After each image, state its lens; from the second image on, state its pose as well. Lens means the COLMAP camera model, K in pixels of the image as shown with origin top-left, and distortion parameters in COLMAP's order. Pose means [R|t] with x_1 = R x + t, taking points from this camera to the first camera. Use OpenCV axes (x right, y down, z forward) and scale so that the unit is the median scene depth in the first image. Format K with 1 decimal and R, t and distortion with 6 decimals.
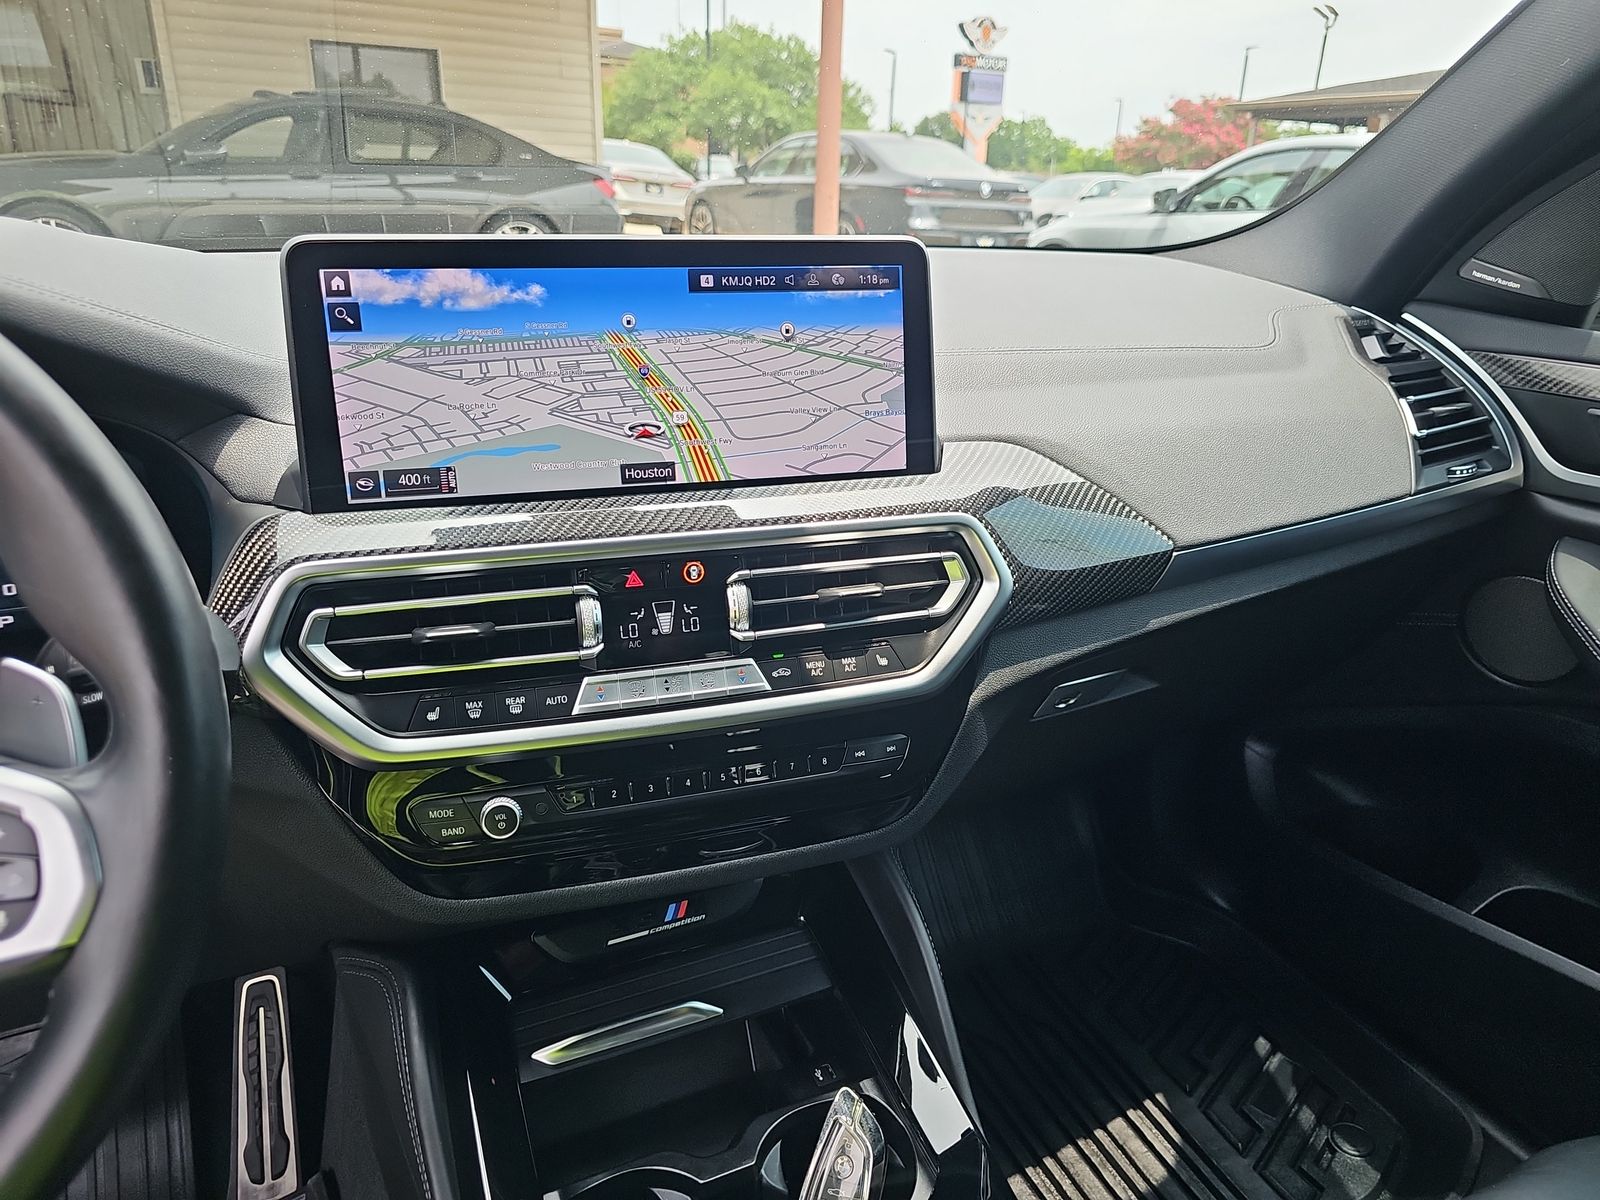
lens RADIAL K [[1047.6, 0, 791.6], [0, 1047.6, 599.9], [0, 0, 1]] dist [0.008350, -0.013452]
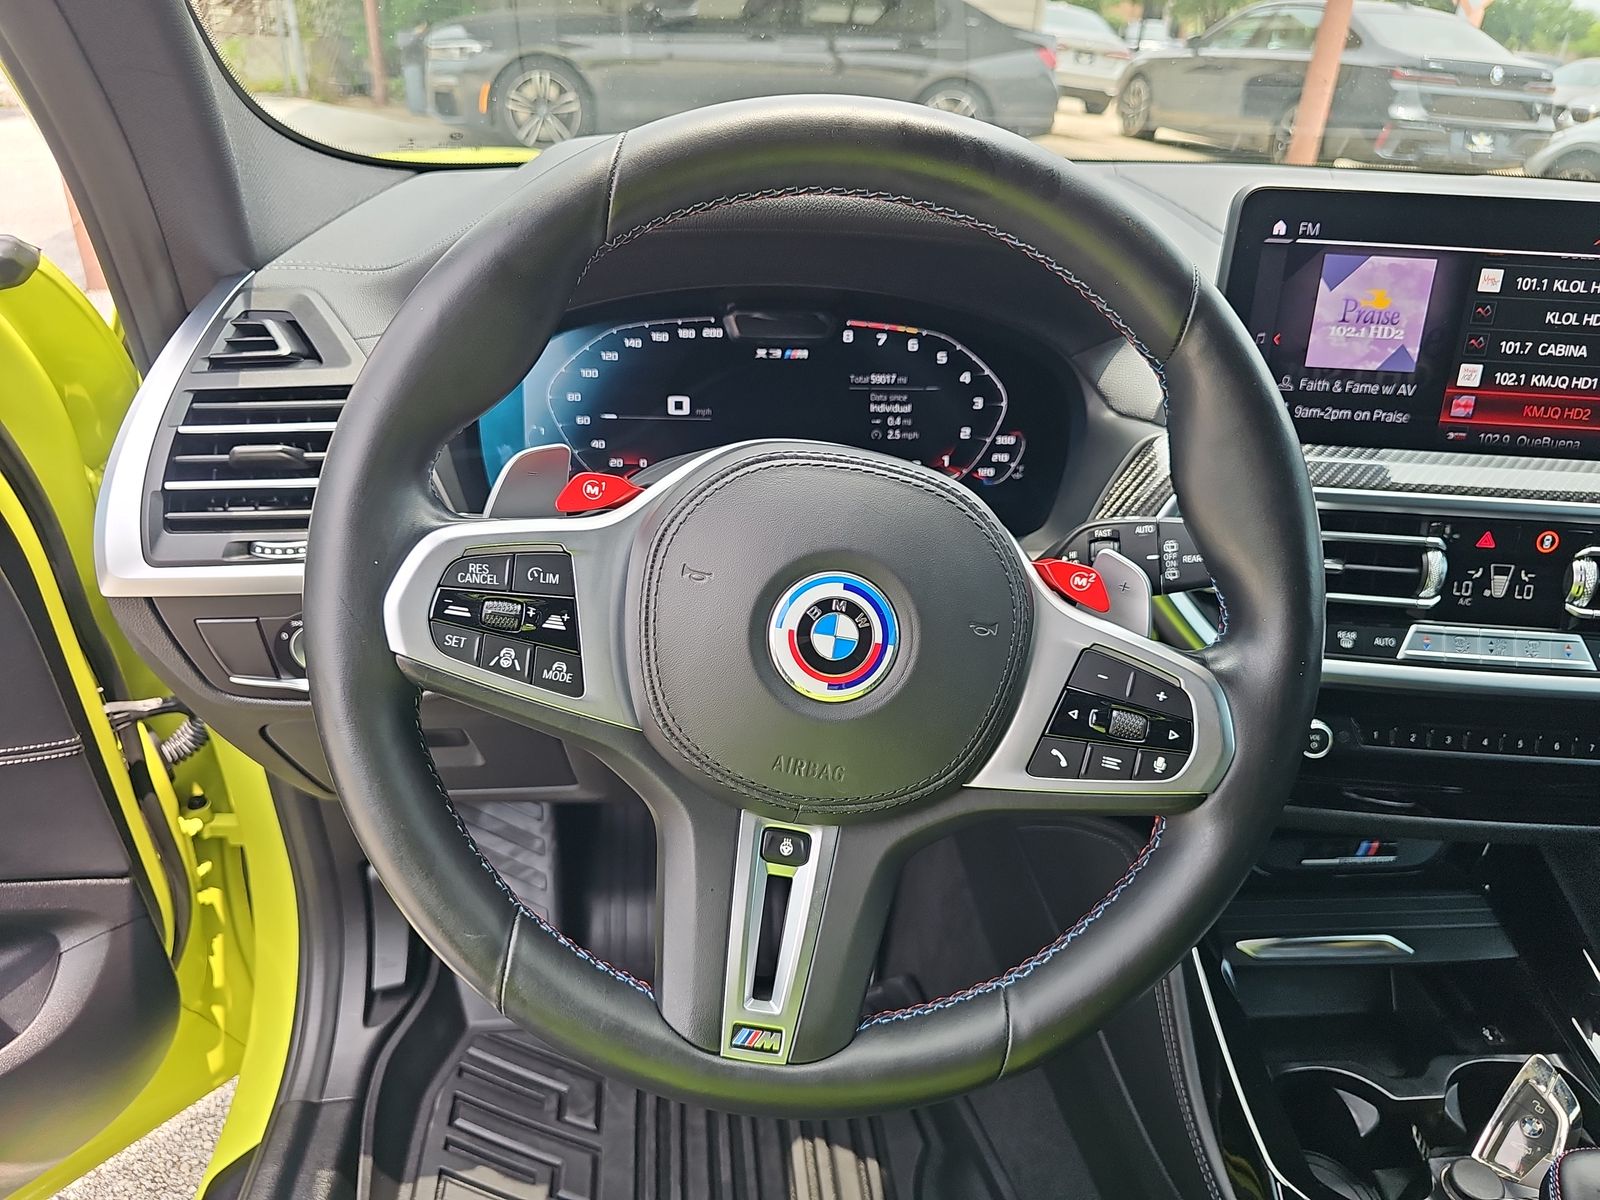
lens RADIAL K [[1047.6, 0, 791.6], [0, 1047.6, 599.9], [0, 0, 1]] dist [0.008350, -0.013452]
pose [[0.938634, 0.182218, -0.292852, -0.376778], [-0.150025, 0.980222, 0.129060, 0.005697], [0.310577, -0.077205, 0.947408, -0.146054]]
